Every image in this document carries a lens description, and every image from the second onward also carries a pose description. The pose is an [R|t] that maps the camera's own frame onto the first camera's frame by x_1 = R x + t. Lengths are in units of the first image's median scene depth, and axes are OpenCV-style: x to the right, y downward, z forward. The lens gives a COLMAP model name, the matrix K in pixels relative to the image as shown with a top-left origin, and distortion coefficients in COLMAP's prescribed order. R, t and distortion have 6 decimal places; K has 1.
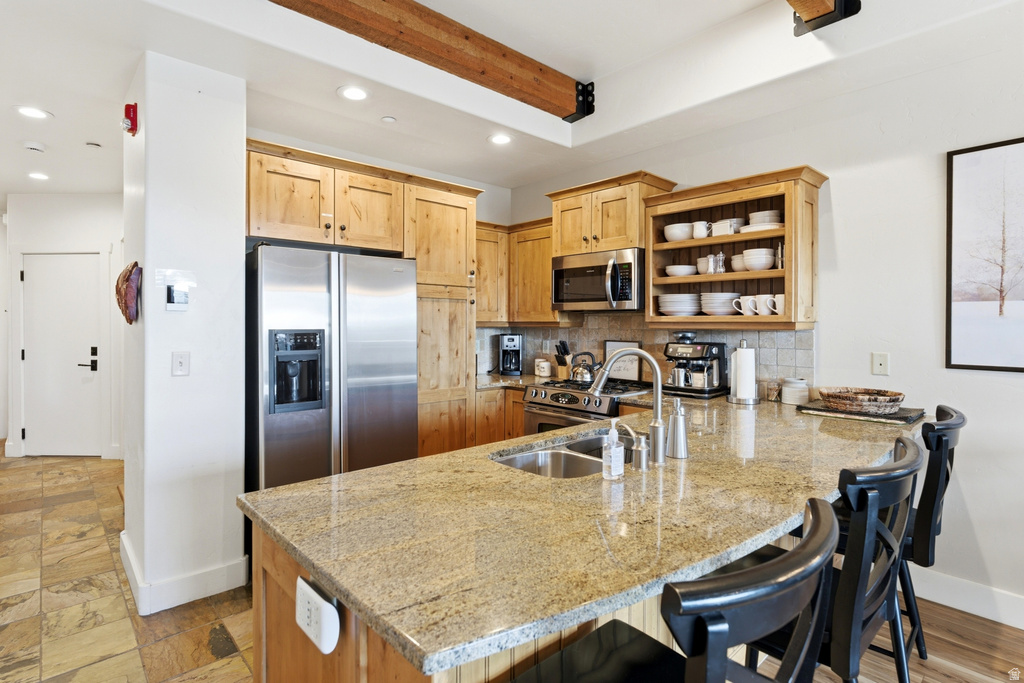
lens RADIAL K [[511.3, 0, 500.2], [0, 511.3, 326.2], [0, 0, 1]] dist [-0.001103, -0.000003]
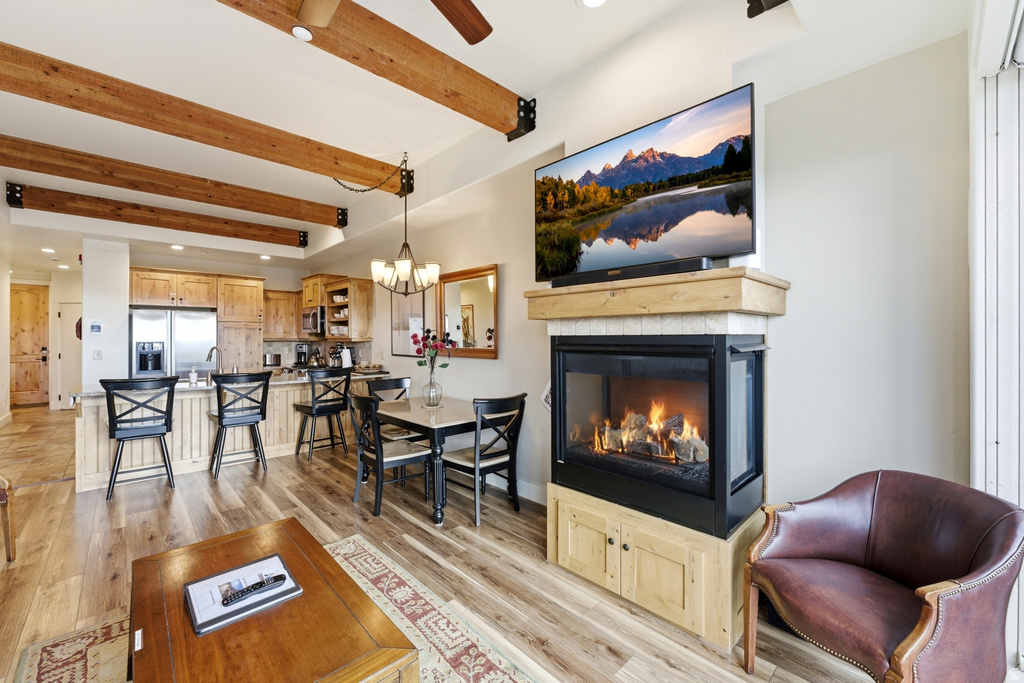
lens RADIAL K [[412.4, 0, 510.4], [0, 412.4, 338.8], [0, 0, 1]] dist [-0.002240, 0.000032]
pose [[0.999613, -0.004241, 0.027493, 1.132826], [0.004335, 0.999985, -0.003328, 0.005258], [-0.027478, 0.003446, 0.999616, -0.926826]]
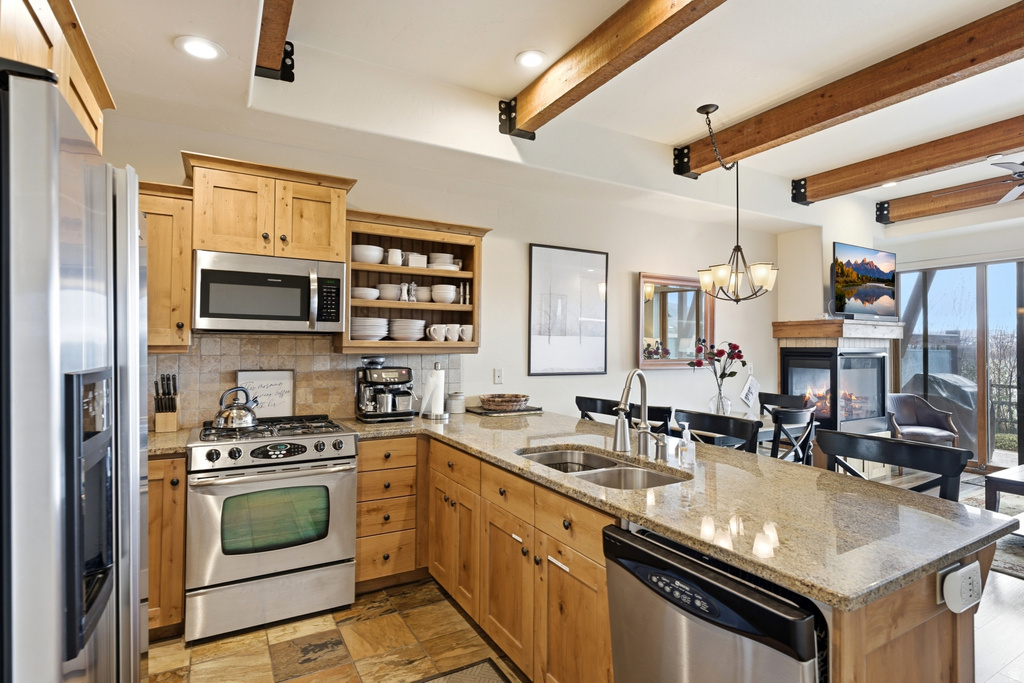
lens RADIAL K [[511.3, 0, 509.2], [0, 511.3, 338.0], [0, 0, 1]] dist [-0.001103, -0.000003]
pose [[0.209474, 0.016016, 0.977683, -0.567929], [0.002151, 0.999856, -0.016840, -0.008387], [-0.977812, 0.005631, 0.209410, 0.564742]]
